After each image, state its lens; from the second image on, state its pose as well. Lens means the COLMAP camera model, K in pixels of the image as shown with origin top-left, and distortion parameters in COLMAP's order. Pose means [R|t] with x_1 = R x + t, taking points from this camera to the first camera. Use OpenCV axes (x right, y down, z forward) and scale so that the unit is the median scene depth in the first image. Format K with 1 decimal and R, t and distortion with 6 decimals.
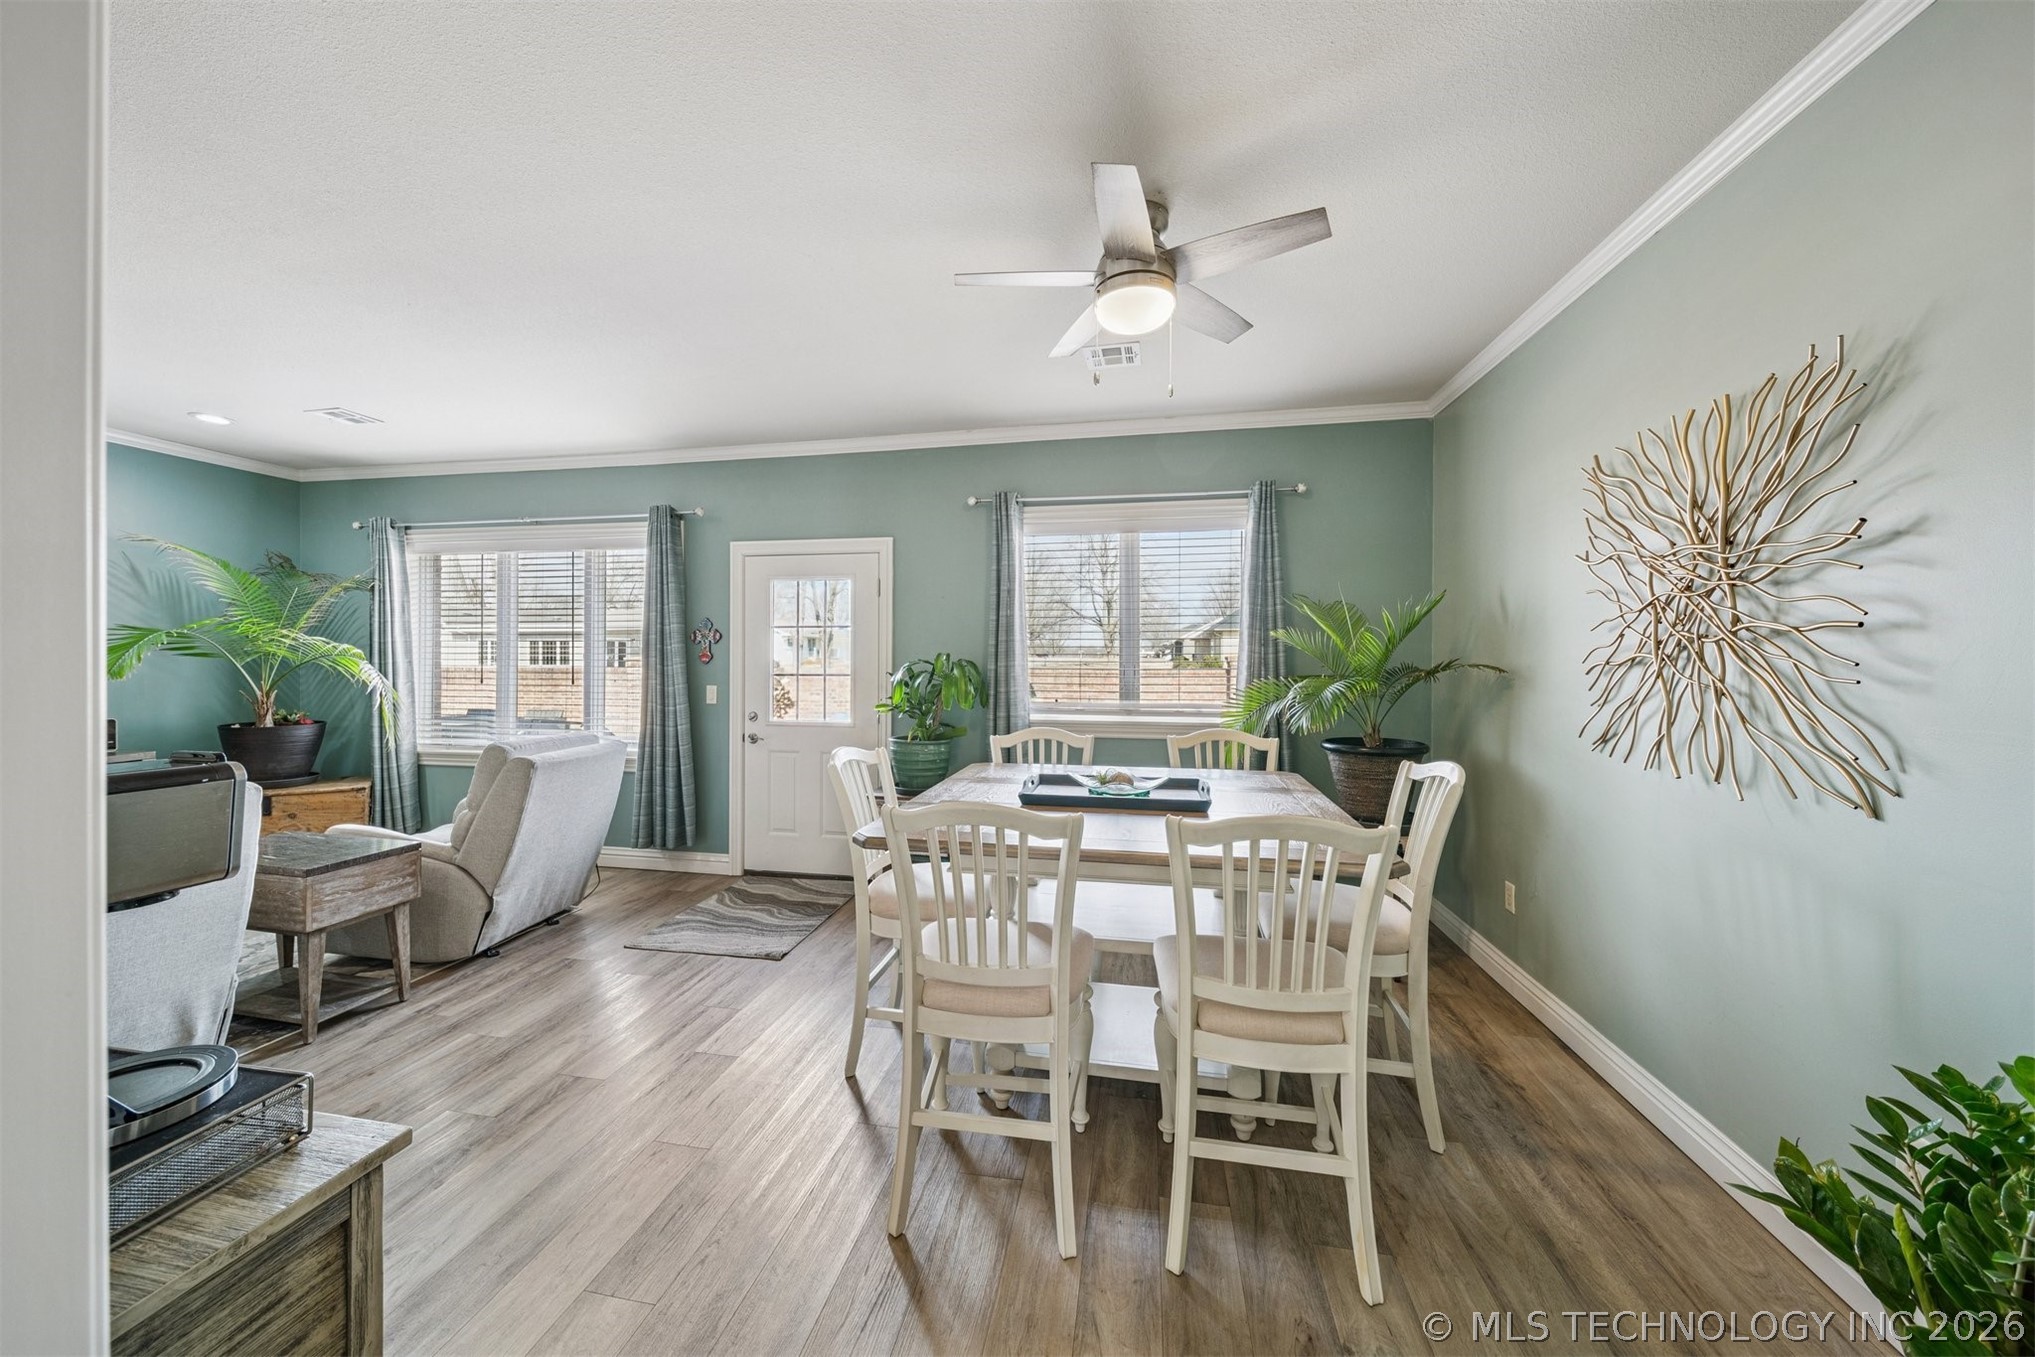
lens RADIAL K [[699.0, 0, 1027.0], [0, 699.0, 659.8], [0, 0, 1]] dist [-0.016855, -0.000044]
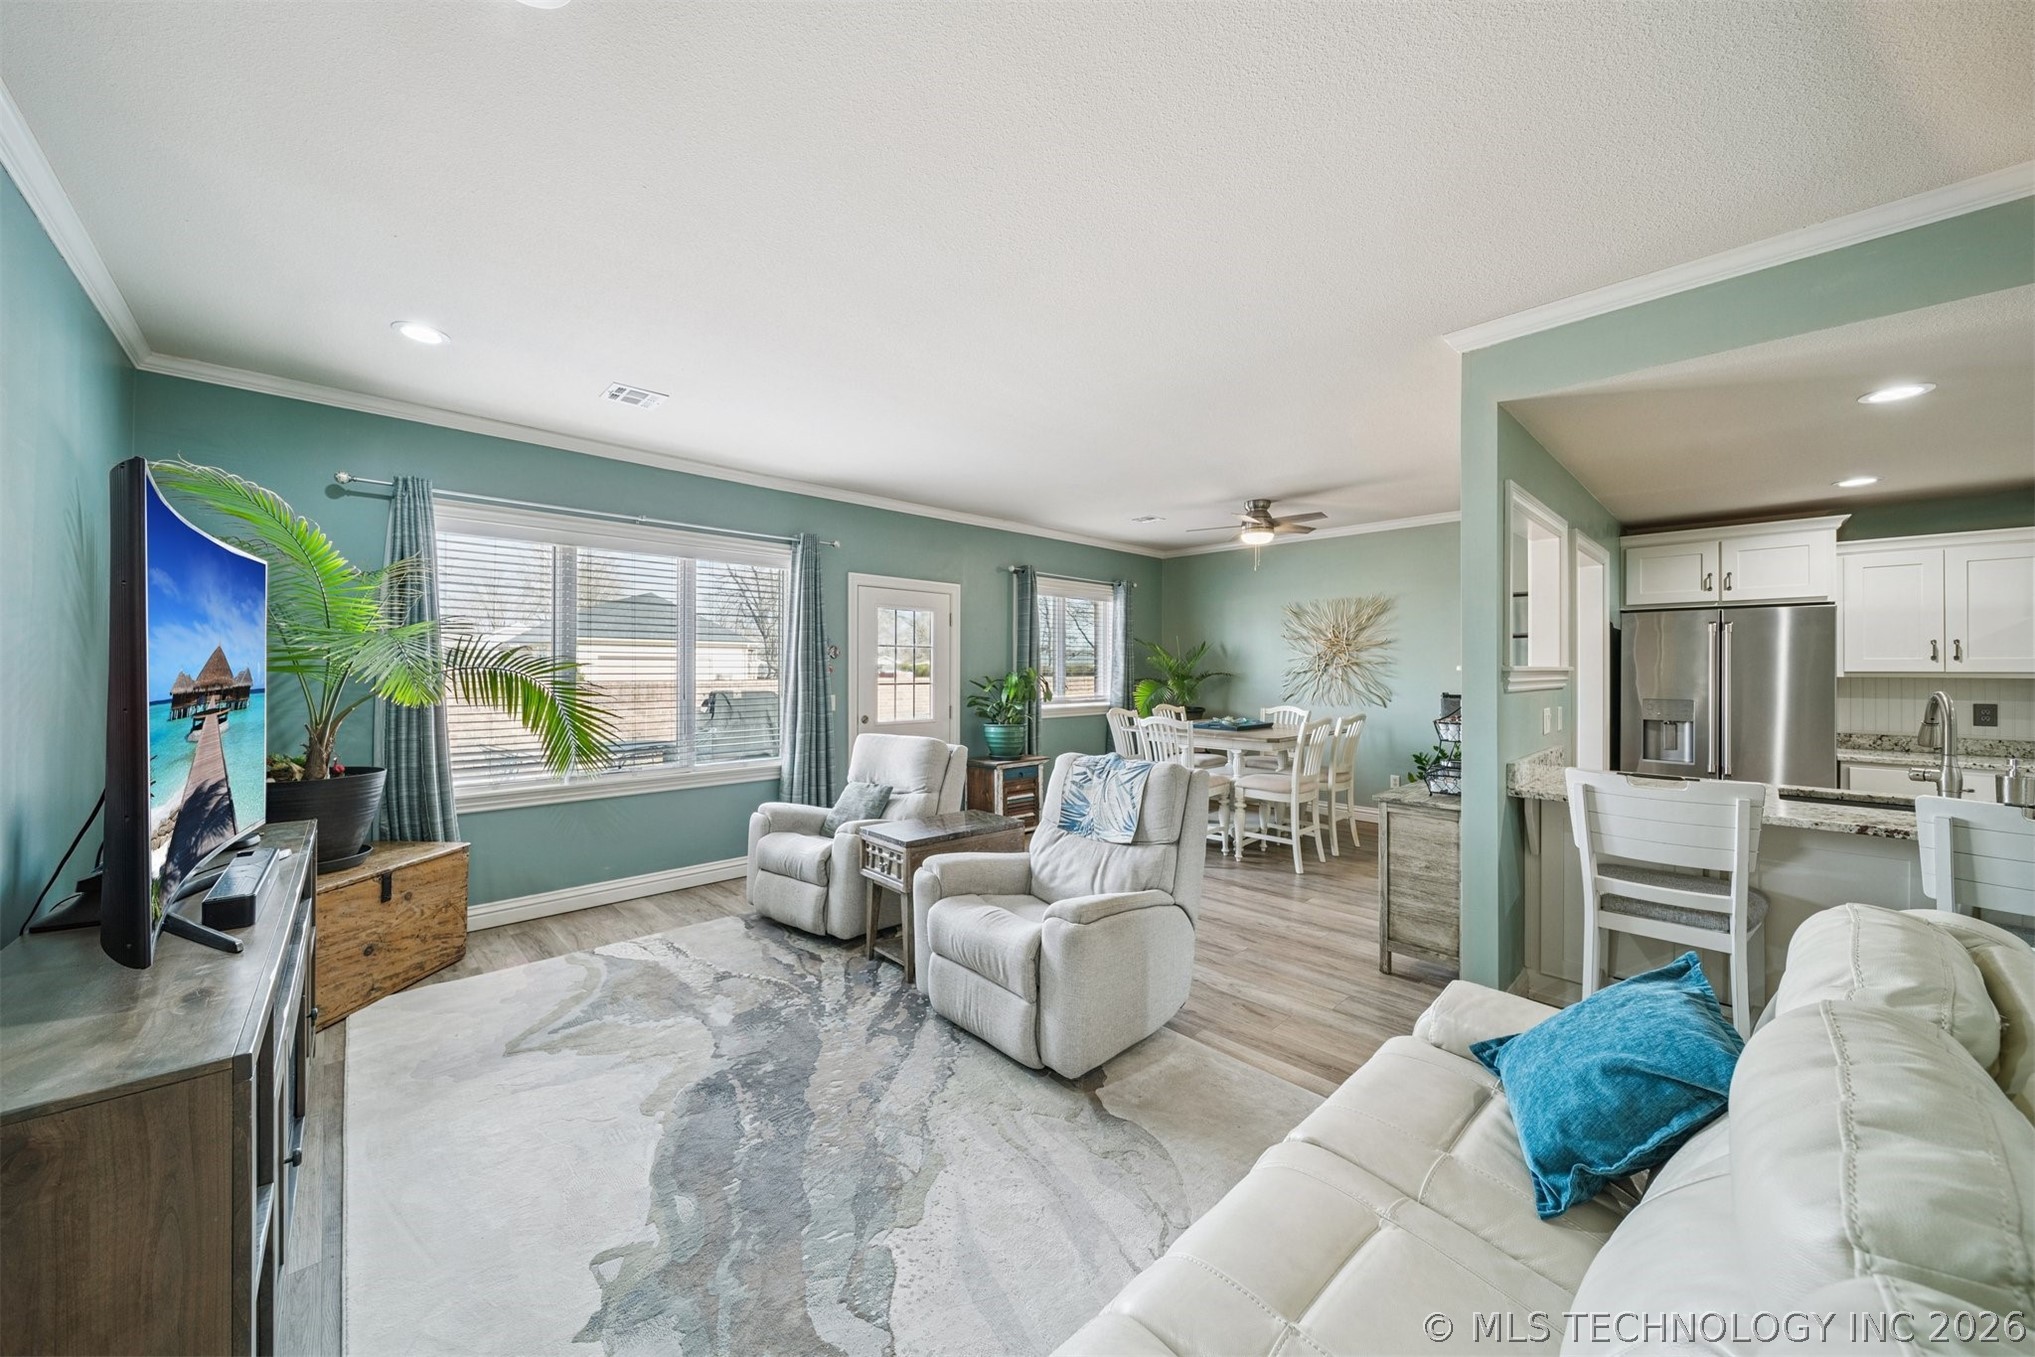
lens RADIAL K [[716.3, 0, 999.5], [0, 716.3, 666.8], [0, 0, 1]] dist [0.000749, 0.000141]
pose [[0.607820, 0.001580, 0.794074, -1.284646], [0.001913, 0.999992, -0.003454, -0.005199], [-0.794073, 0.003618, 0.607812, 0.065660]]
